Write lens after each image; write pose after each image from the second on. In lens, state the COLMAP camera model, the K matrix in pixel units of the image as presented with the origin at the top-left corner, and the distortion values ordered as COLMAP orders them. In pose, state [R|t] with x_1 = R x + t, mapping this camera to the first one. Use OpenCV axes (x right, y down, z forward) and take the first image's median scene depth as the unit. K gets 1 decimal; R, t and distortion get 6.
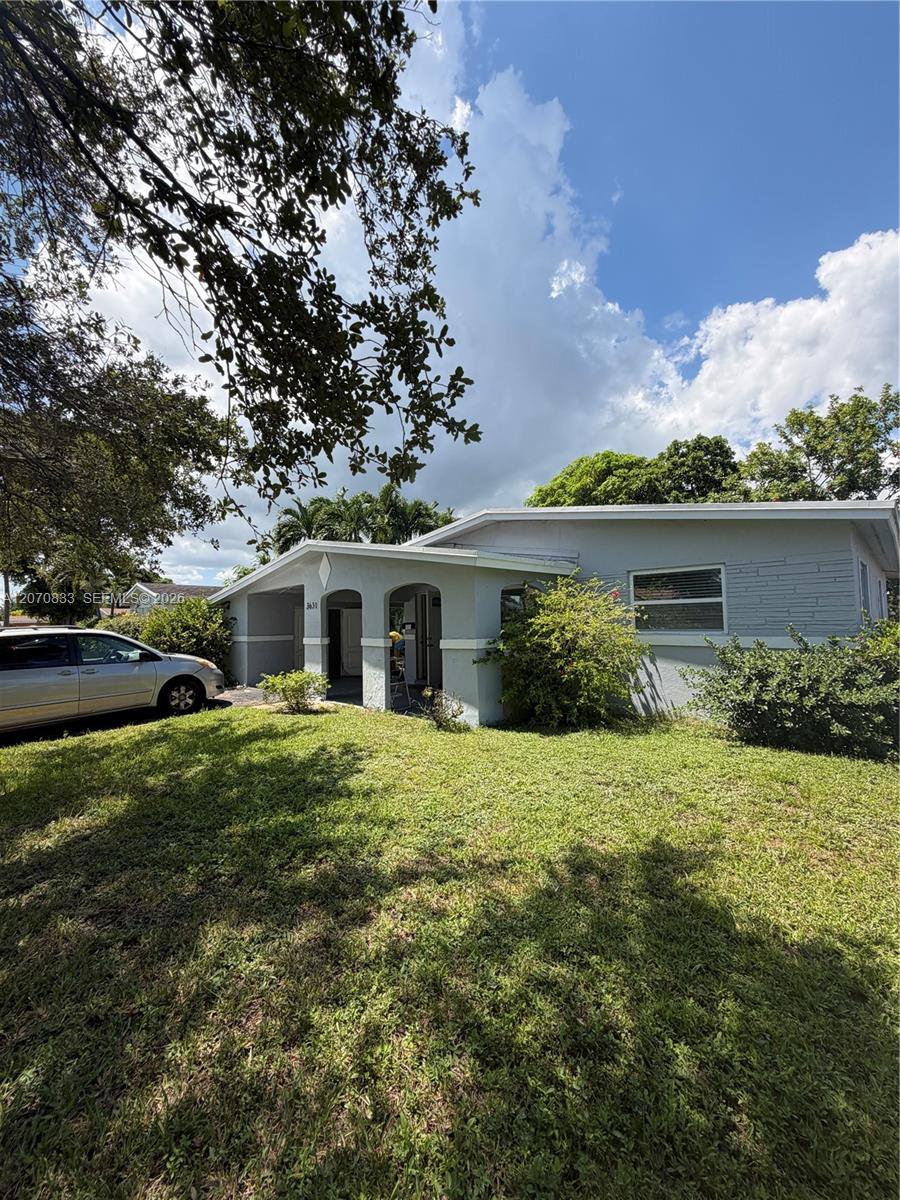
lens RADIAL K [[482.9, 0, 450.0], [0, 482.9, 600.0], [0, 0, 1]] dist [-0.002903, -0.000308]
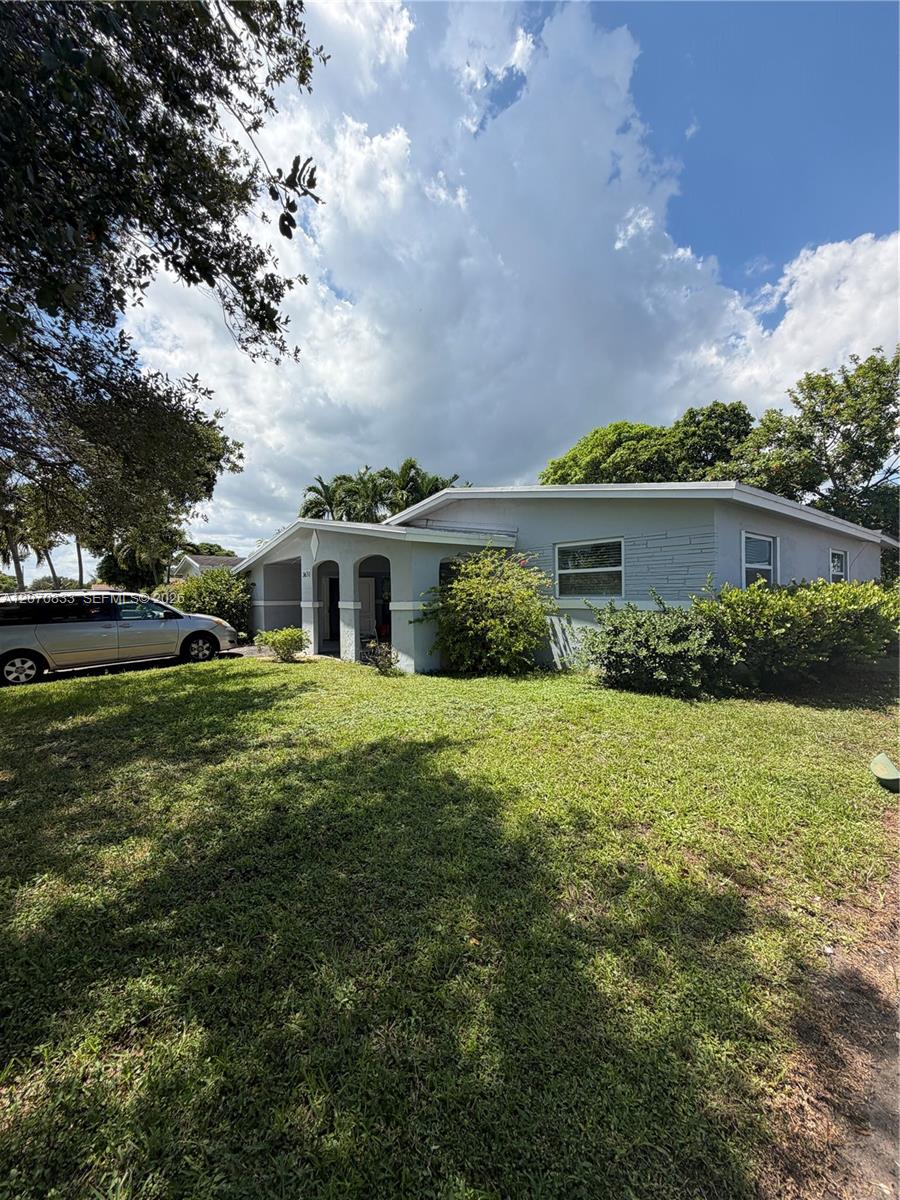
lens RADIAL K [[482.0, 0, 450.0], [0, 482.0, 600.0], [0, 0, 1]] dist [-0.011997, 0.000366]
pose [[0.993776, 0.008031, -0.111103, 0.216613], [-0.001361, 0.998199, 0.059975, 0.004001], [0.111385, -0.059451, 0.991997, -0.137036]]
